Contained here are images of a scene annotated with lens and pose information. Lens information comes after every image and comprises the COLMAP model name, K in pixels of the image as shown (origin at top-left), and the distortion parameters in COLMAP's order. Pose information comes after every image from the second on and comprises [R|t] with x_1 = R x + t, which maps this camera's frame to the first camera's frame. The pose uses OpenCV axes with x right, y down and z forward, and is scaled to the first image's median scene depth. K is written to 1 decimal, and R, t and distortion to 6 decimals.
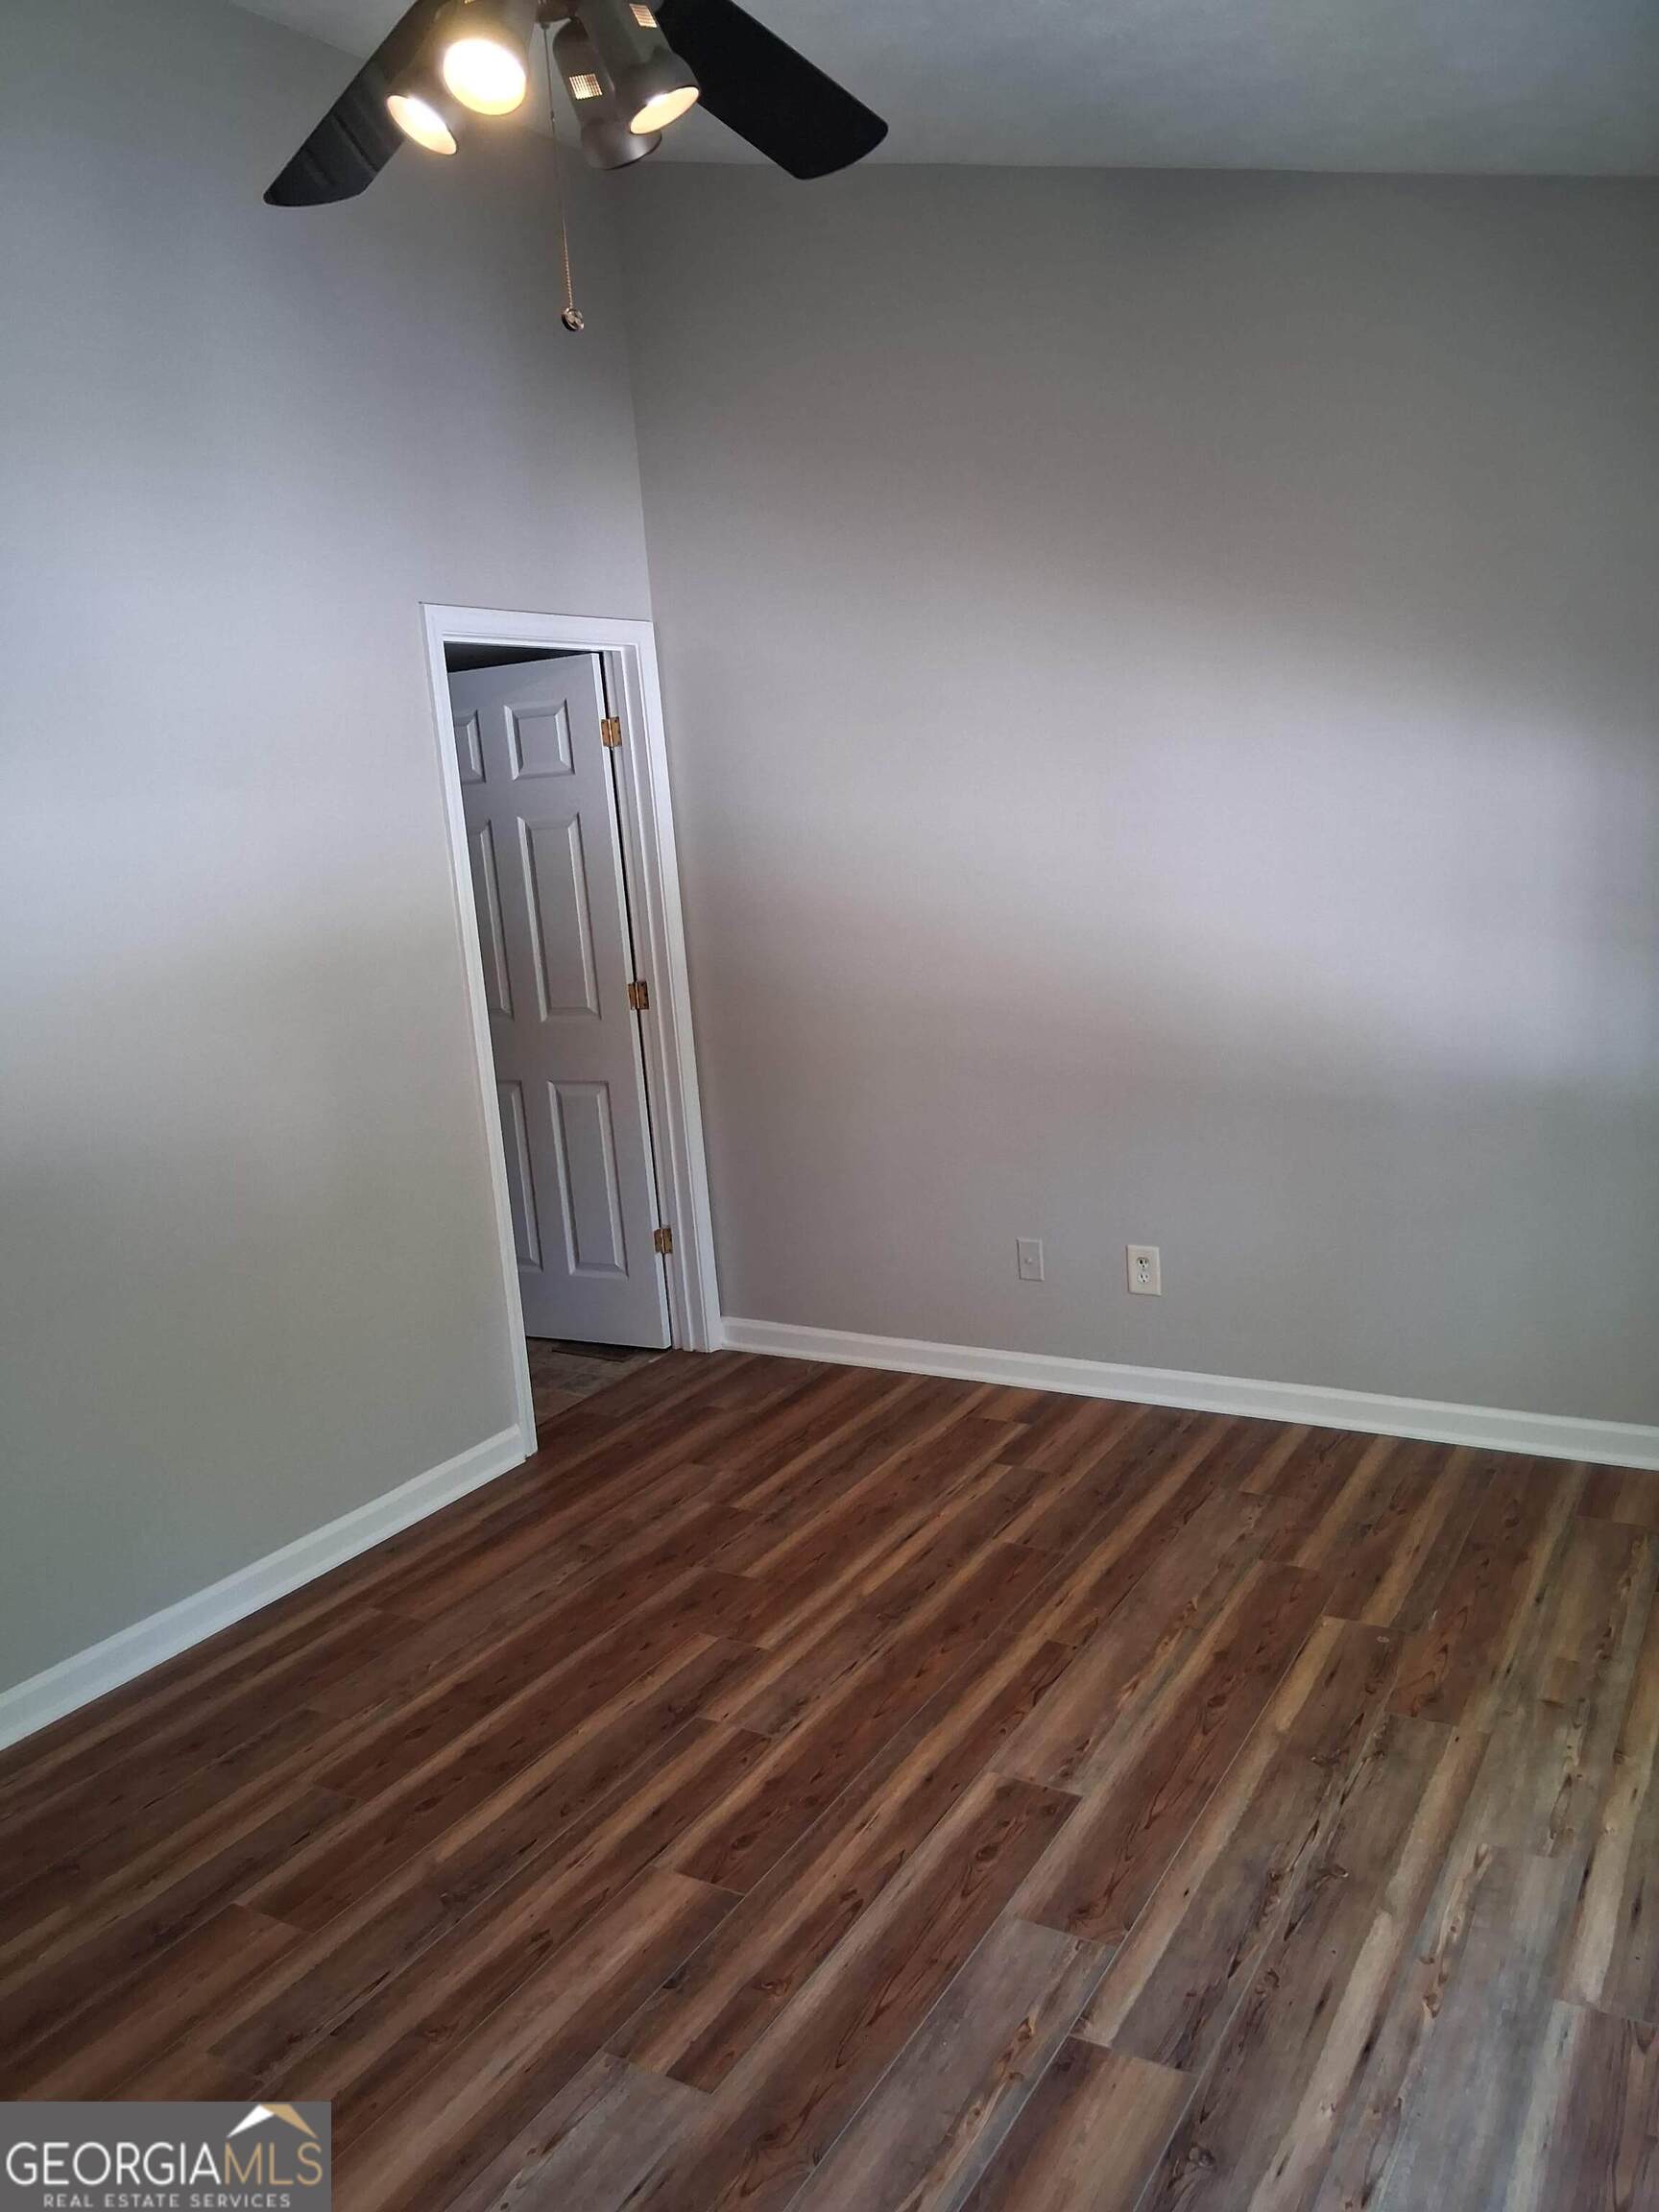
lens RADIAL K [[1670.7, 0, 835.3], [0, 1670.7, 1118.0], [0, 0, 1]] dist [0.112282, -0.220372]
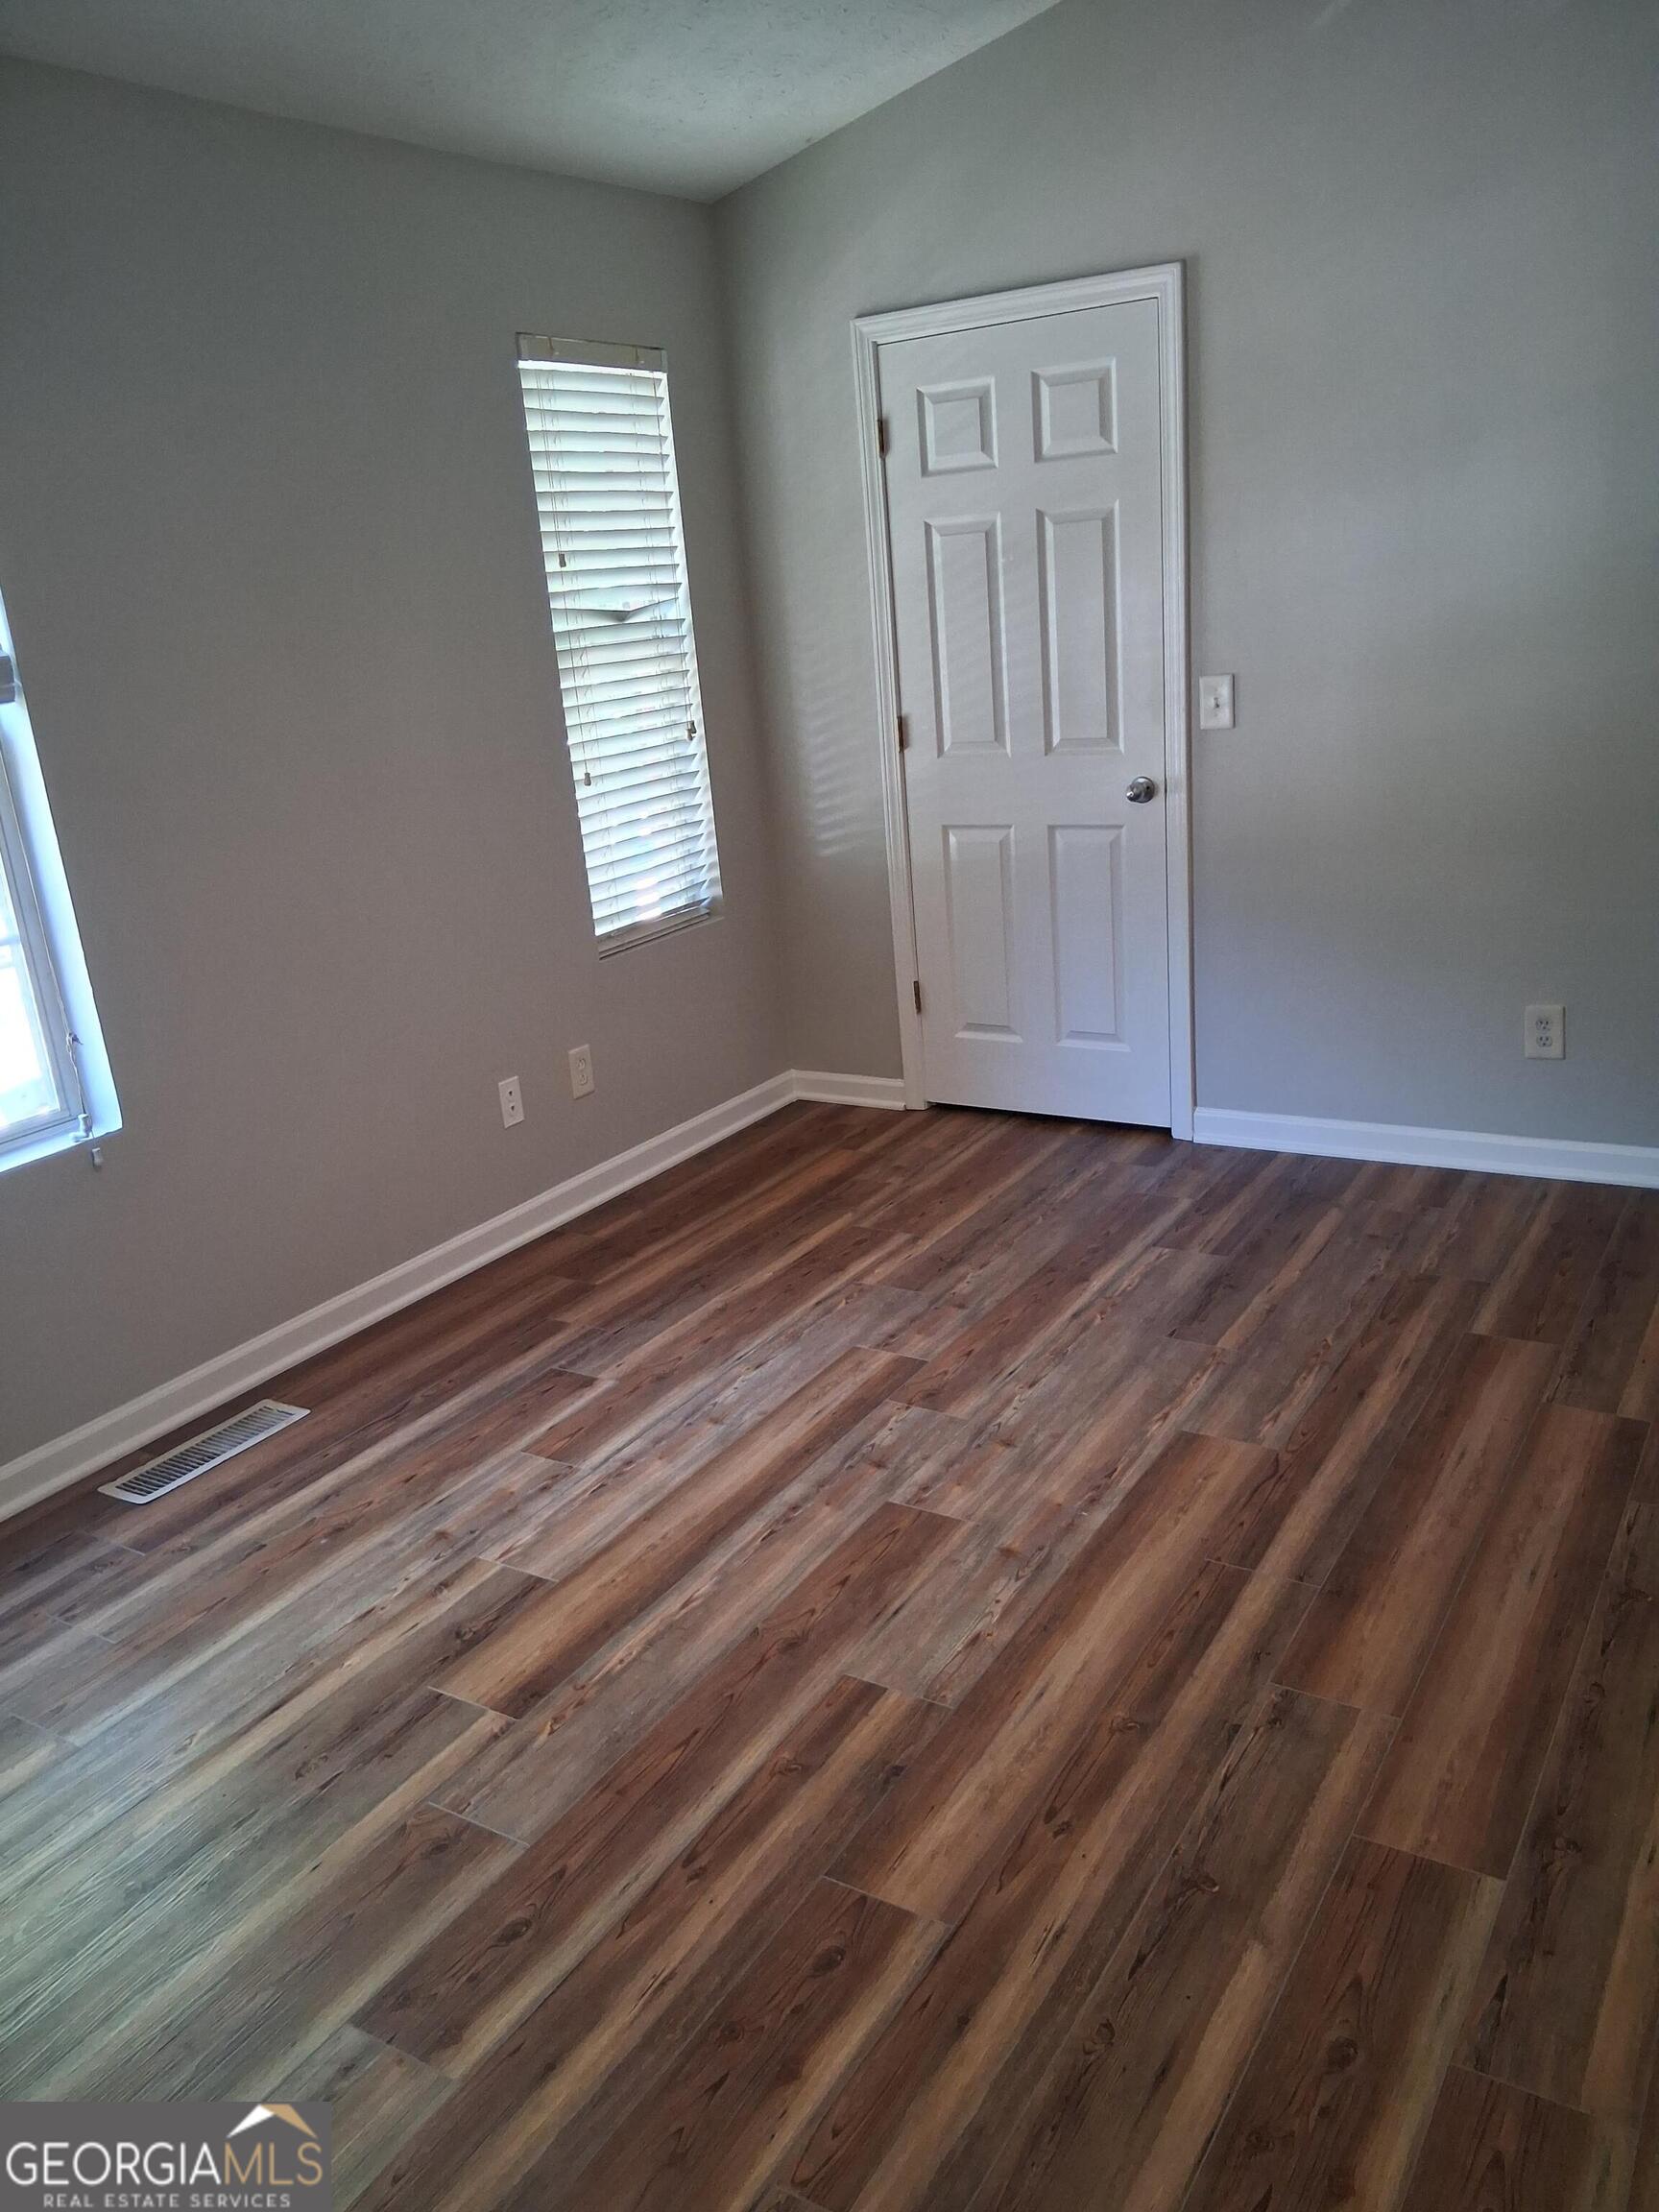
lens RADIAL K [[1670.7, 0, 835.3], [0, 1670.7, 1118.0], [0, 0, 1]] dist [0.112282, -0.220372]
pose [[-0.988274, 0.140911, 0.058813, -0.166402], [0.151944, 0.869486, 0.470007, -0.252660], [0.015092, 0.473432, -0.880701, 1.619645]]
